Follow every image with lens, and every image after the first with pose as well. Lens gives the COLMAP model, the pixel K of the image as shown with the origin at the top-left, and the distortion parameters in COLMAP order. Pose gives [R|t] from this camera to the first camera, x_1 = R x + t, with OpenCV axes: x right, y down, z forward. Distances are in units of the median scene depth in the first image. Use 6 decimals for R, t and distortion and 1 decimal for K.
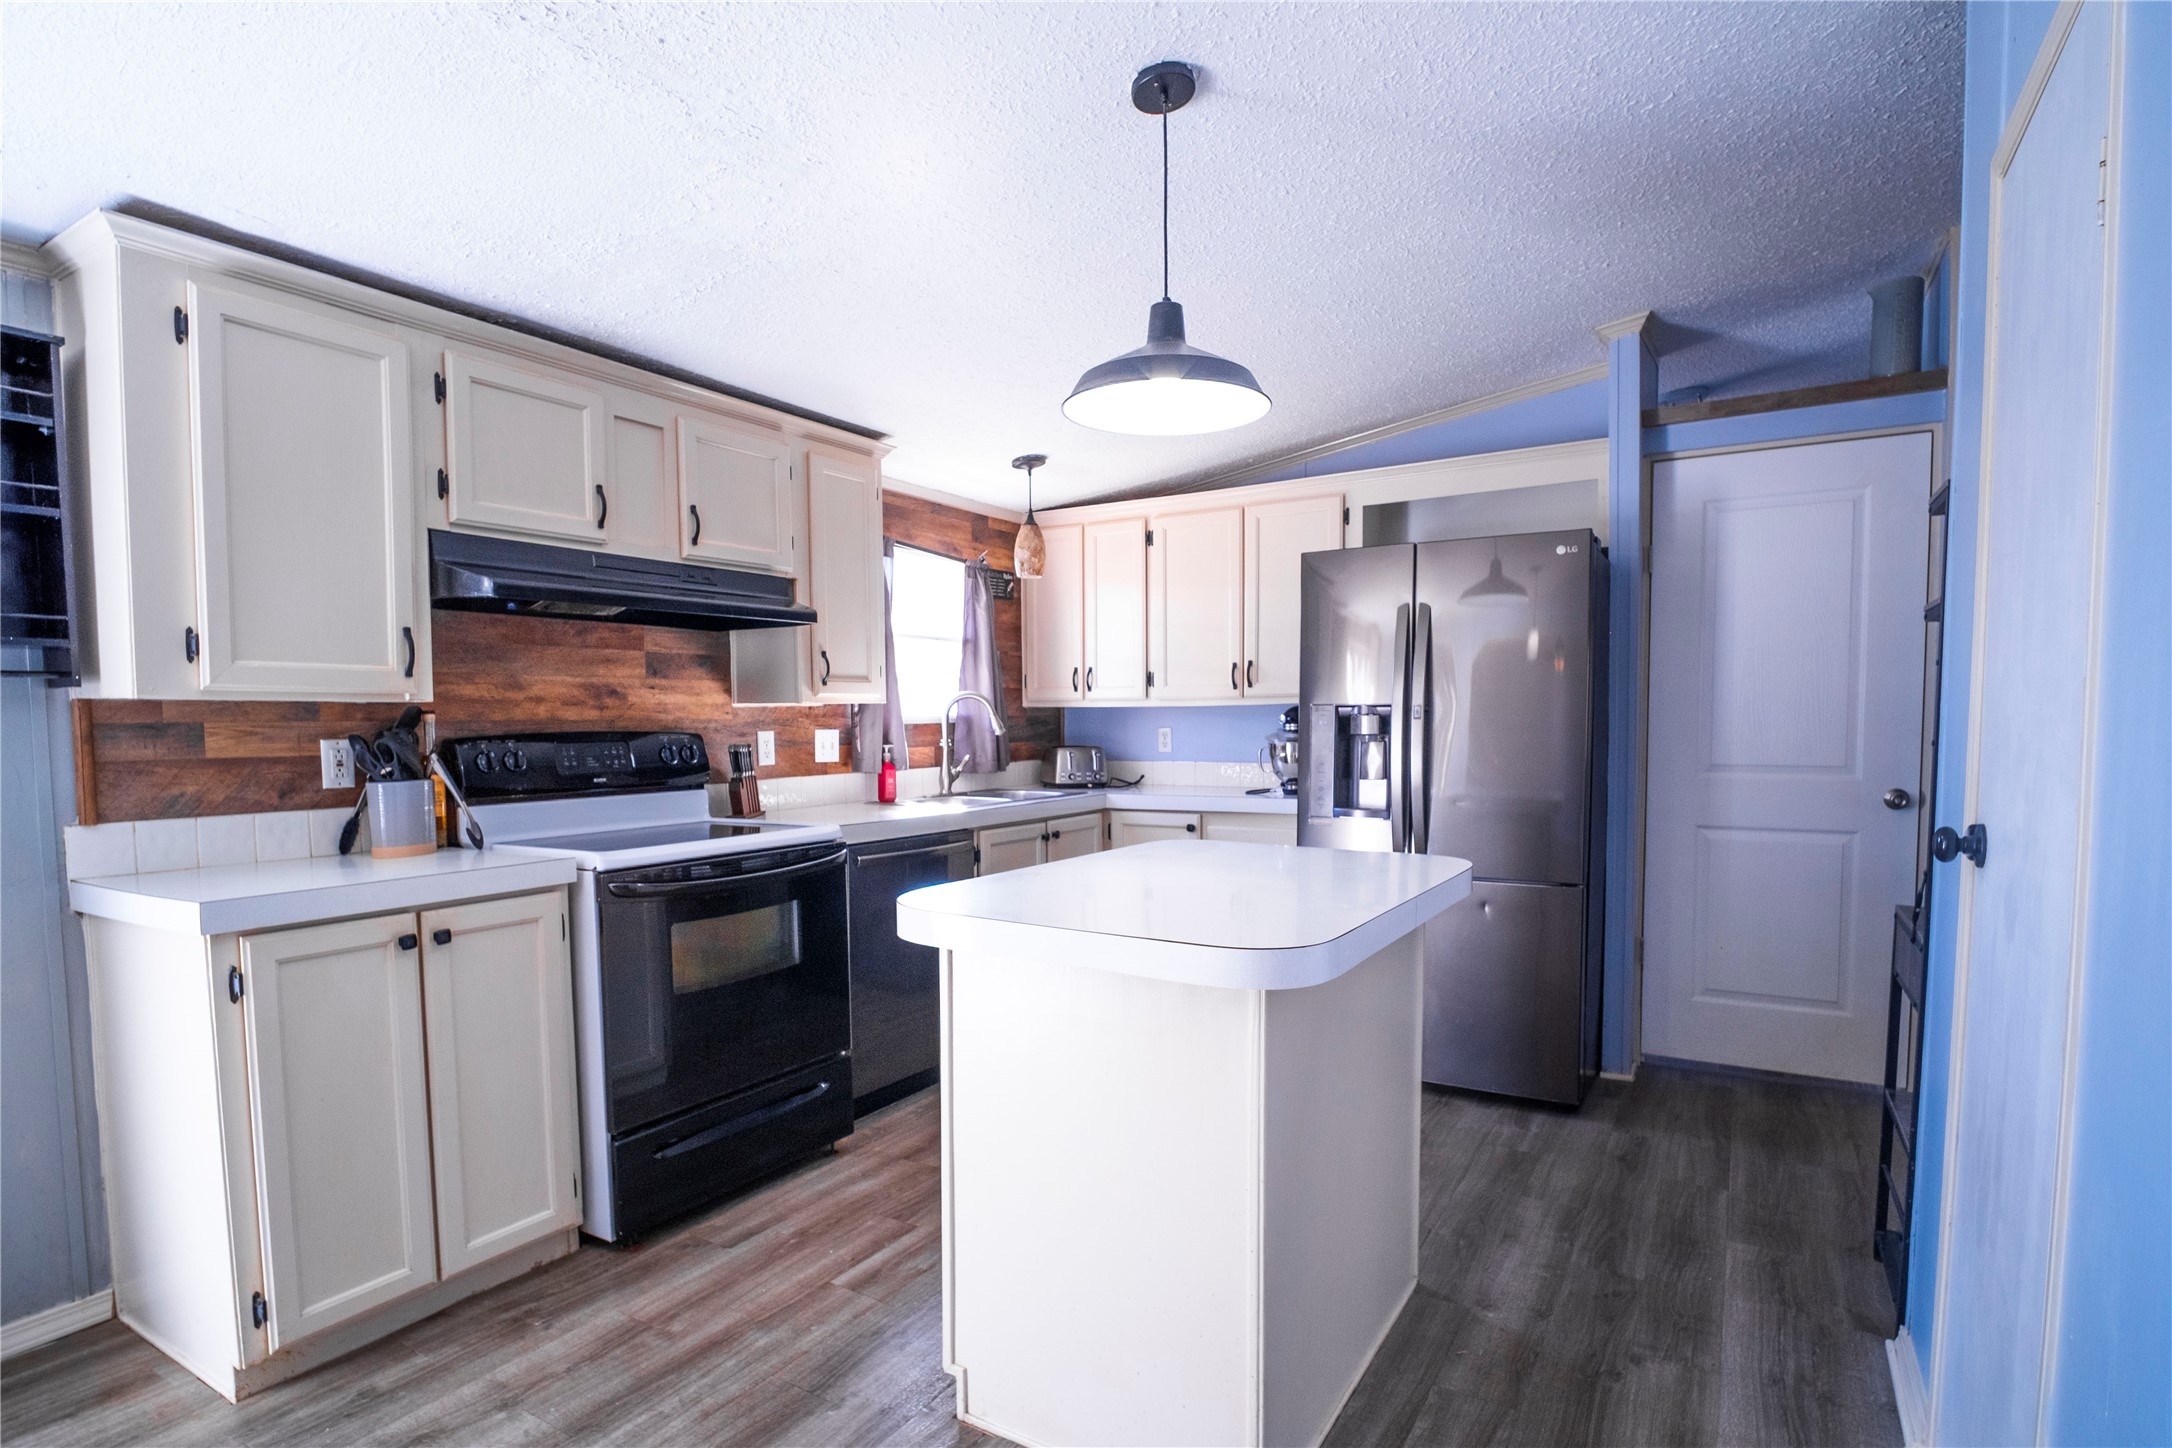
lens RADIAL K [[1071.1, 0, 1077.5], [0, 1071.1, 790.5], [0, 0, 1]] dist [-0.011769, -0.000263]
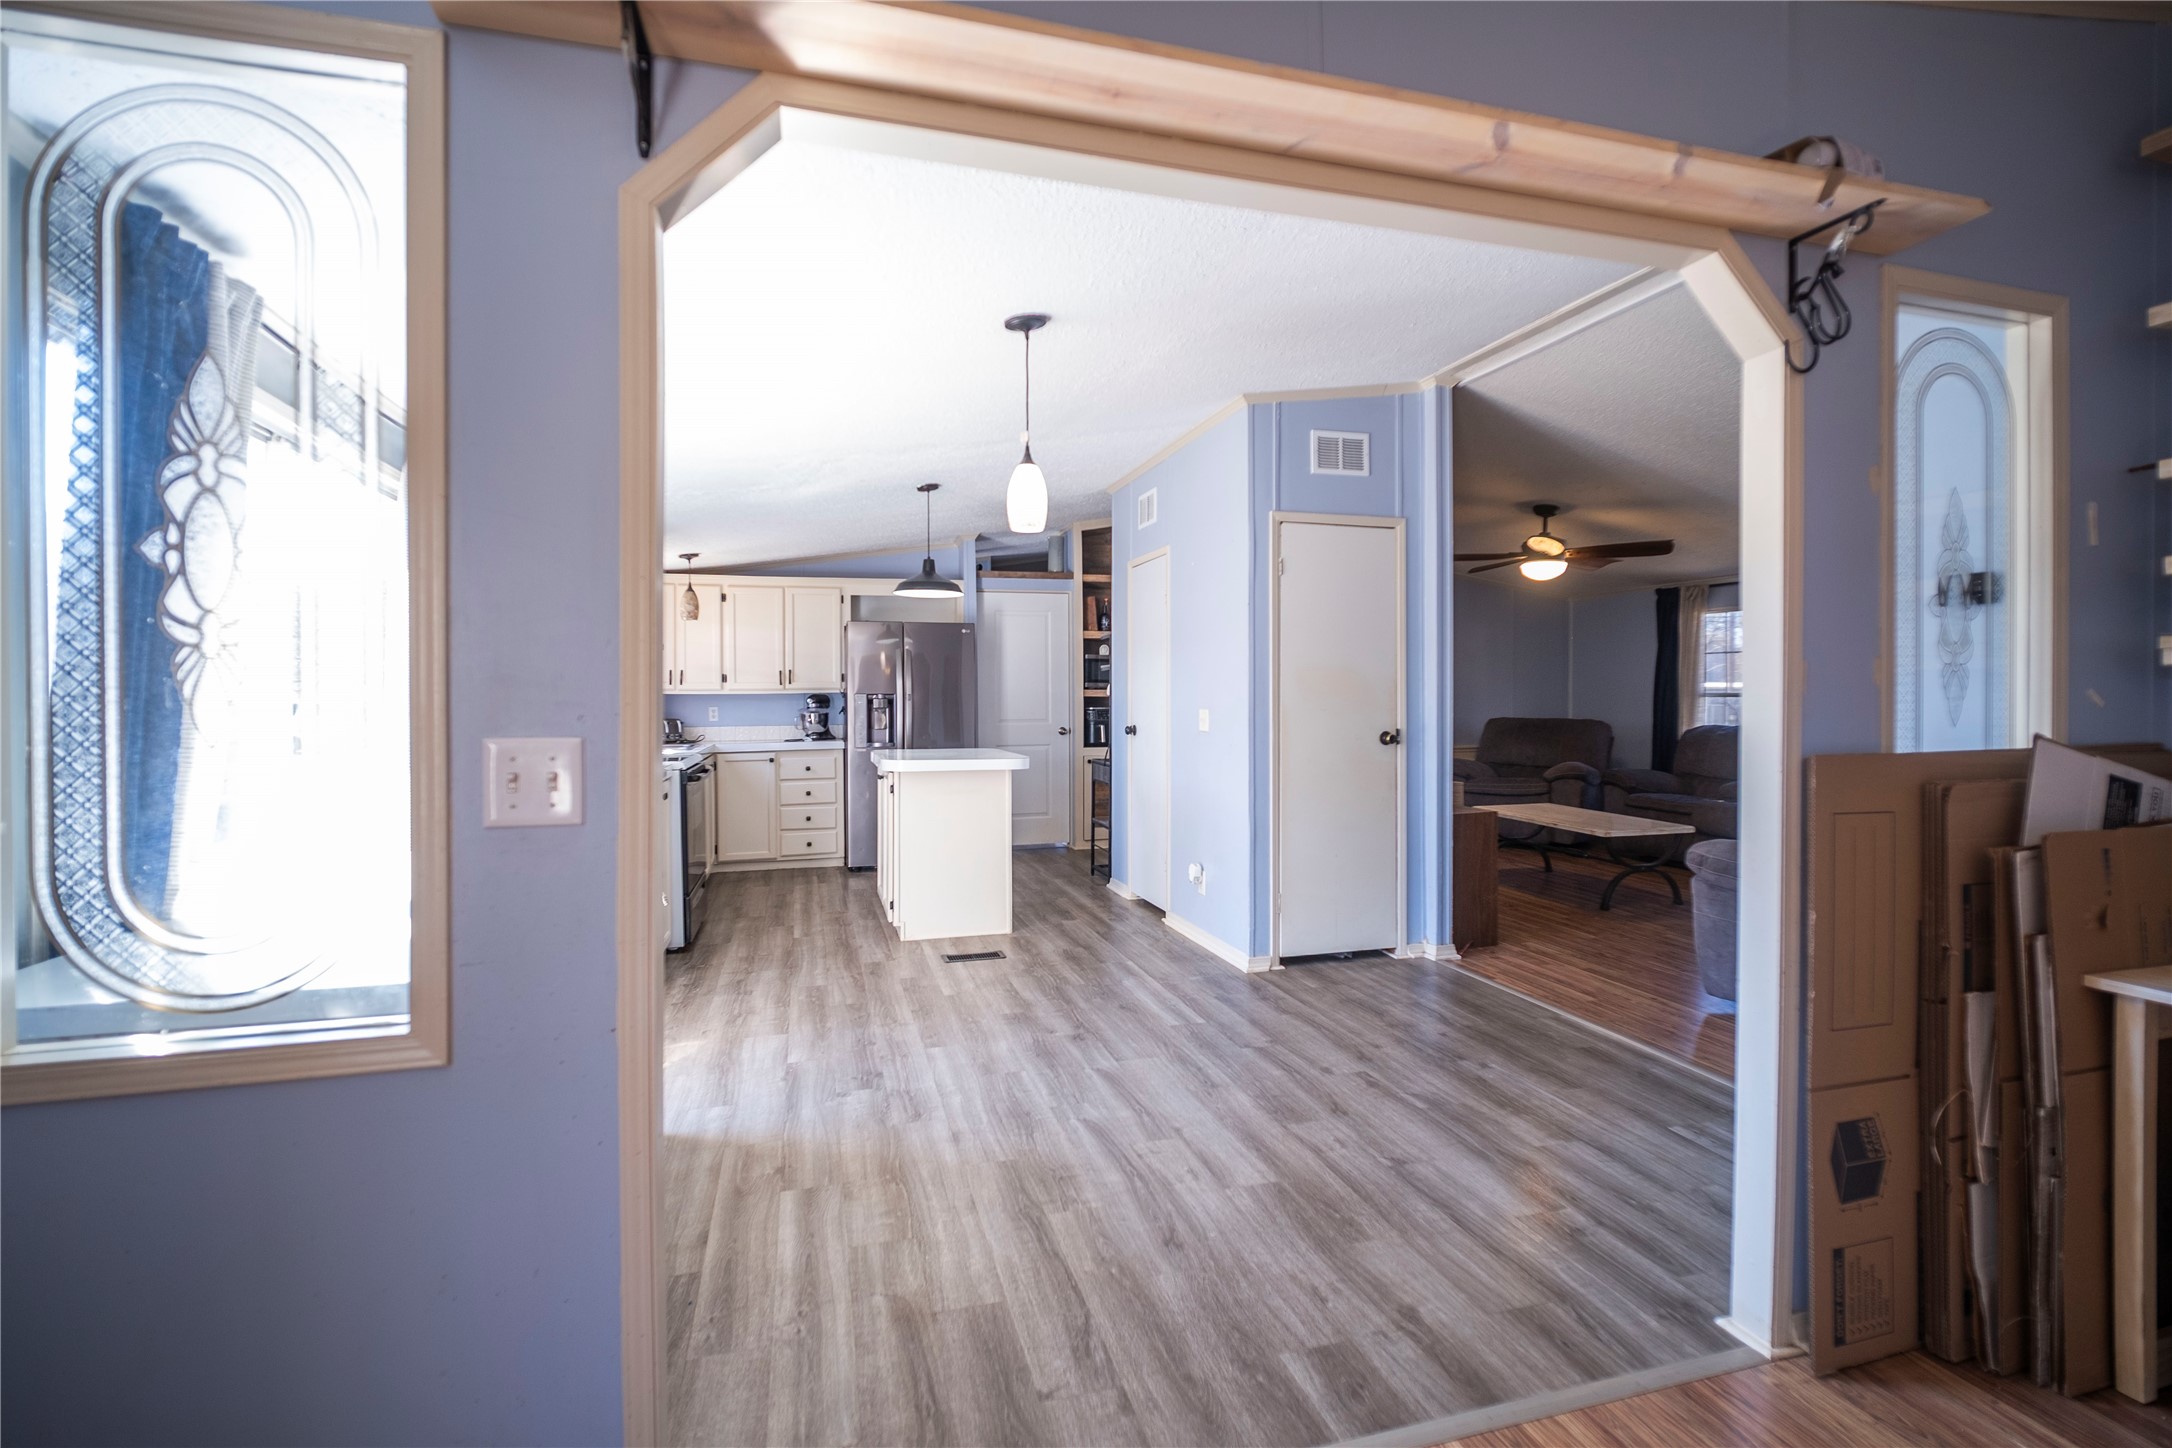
lens RADIAL K [[994.8, 0, 1092.6], [0, 994.8, 707.7], [0, 0, 1]] dist [-0.010795, -0.000334]
pose [[0.667136, -0.006984, 0.744903, -0.973380], [0.053309, 0.997840, -0.038388, 0.049103], [-0.743026, 0.065320, 0.666068, -0.672956]]
